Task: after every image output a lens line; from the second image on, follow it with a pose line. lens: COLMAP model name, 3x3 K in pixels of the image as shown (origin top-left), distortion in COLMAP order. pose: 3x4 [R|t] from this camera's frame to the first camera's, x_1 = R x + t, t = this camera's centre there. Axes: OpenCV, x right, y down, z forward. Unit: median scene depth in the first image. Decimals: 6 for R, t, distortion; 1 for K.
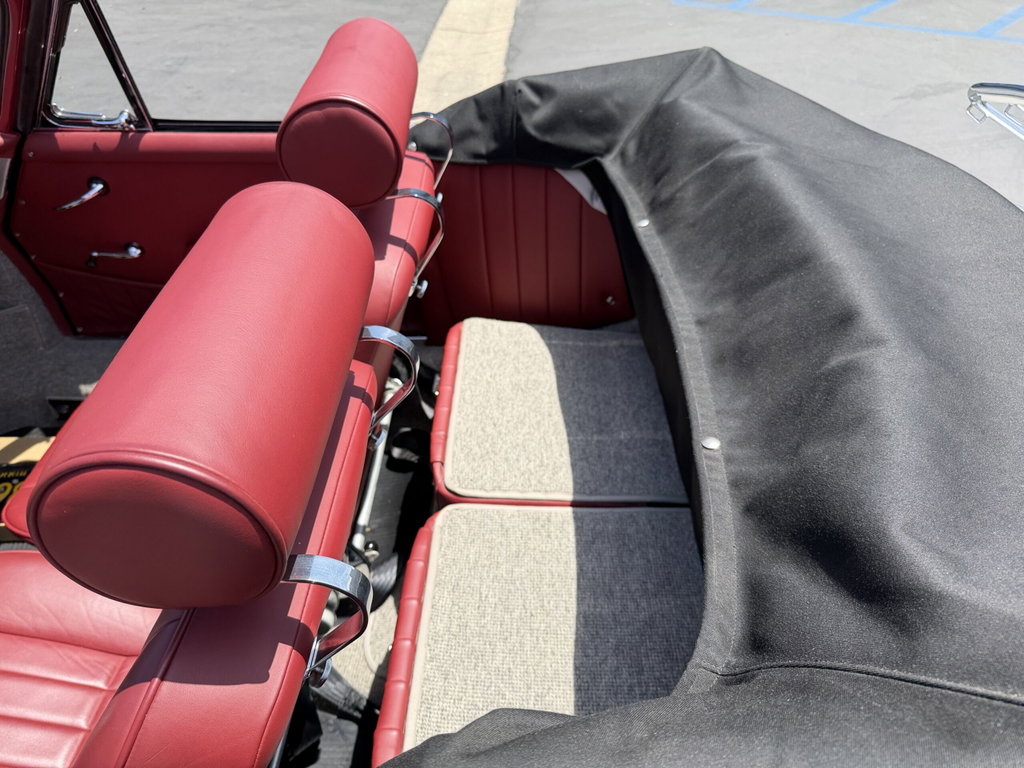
lens RADIAL K [[724.4, 0, 513.9], [0, 724.4, 401.0], [0, 0, 1]] dist [-0.031767, -0.001872]
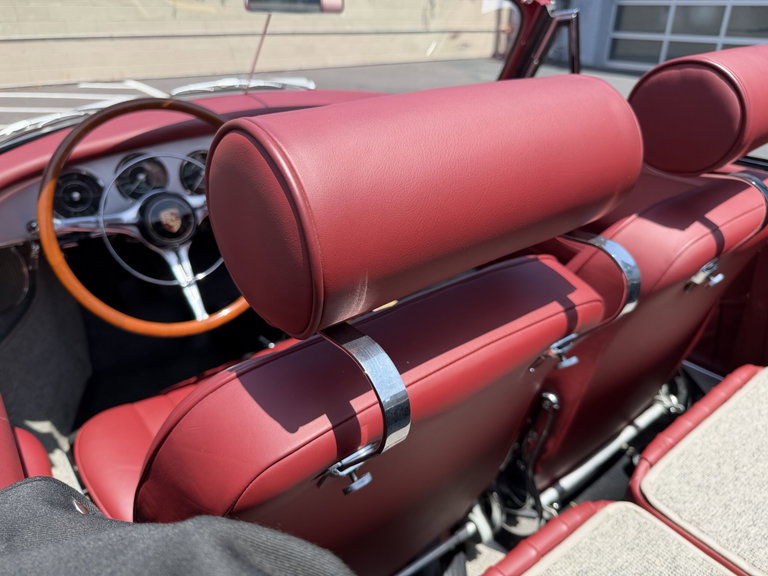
lens RADIAL K [[555.0, 0, 384.6], [0, 555.0, 305.4], [0, 0, 1]] dist [-0.004714, -0.001422]
pose [[0.623006, 0.375950, -0.685948, 0.096010], [-0.501898, 0.864738, 0.018096, 0.064267], [0.599969, 0.333002, 0.727425, 0.188283]]
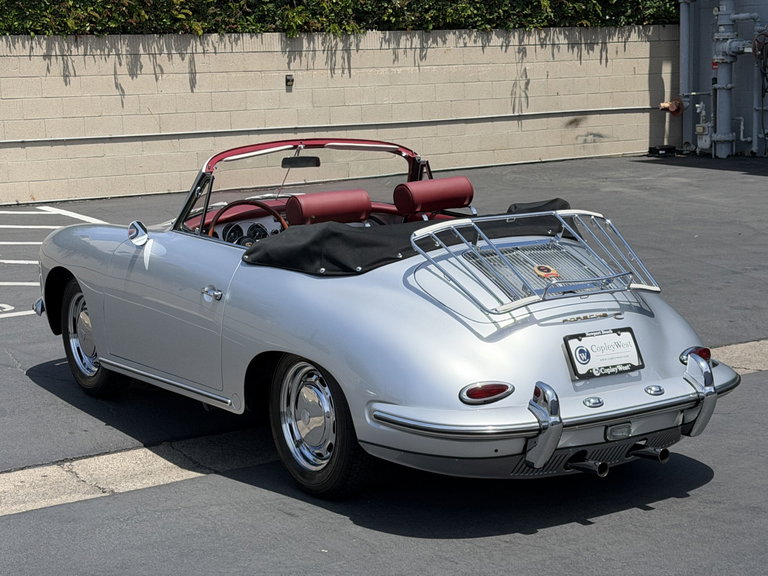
lens RADIAL K [[1510.3, 0, 384.0], [0, 1510.3, 288.0], [0, 0, 1]] dist [0.047478, 0.188868]
pose [[0.555073, 0.126638, -0.822105, 4.559390], [-0.510251, 0.832383, -0.216292, 1.317826], [0.656916, 0.539538, 0.526650, -2.177806]]
